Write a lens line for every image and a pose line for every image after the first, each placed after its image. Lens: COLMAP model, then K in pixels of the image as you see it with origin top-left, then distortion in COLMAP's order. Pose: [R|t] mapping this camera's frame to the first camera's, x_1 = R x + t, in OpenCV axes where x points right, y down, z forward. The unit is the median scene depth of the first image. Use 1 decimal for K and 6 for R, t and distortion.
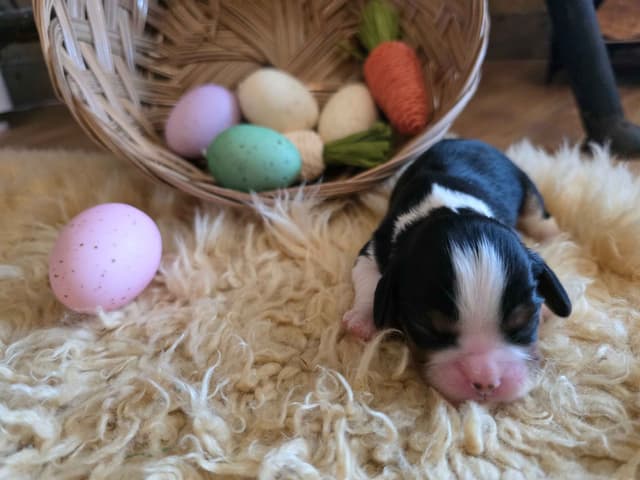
lens RADIAL K [[511.2, 0, 319.6], [0, 511.2, 242.1], [0, 0, 1]] dist [-0.017810, -0.028859]
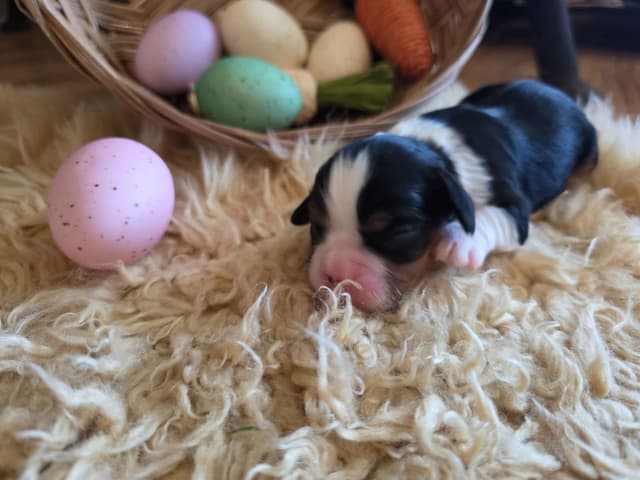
lens RADIAL K [[511.2, 0, 323.7], [0, 511.2, 240.0], [0, 0, 1]] dist [-0.017810, -0.028859]
pose [[0.978462, -0.013810, 0.205963, -0.235825], [-0.001956, 0.997095, 0.076148, 0.024608], [-0.206416, -0.074911, 0.975592, 0.101337]]
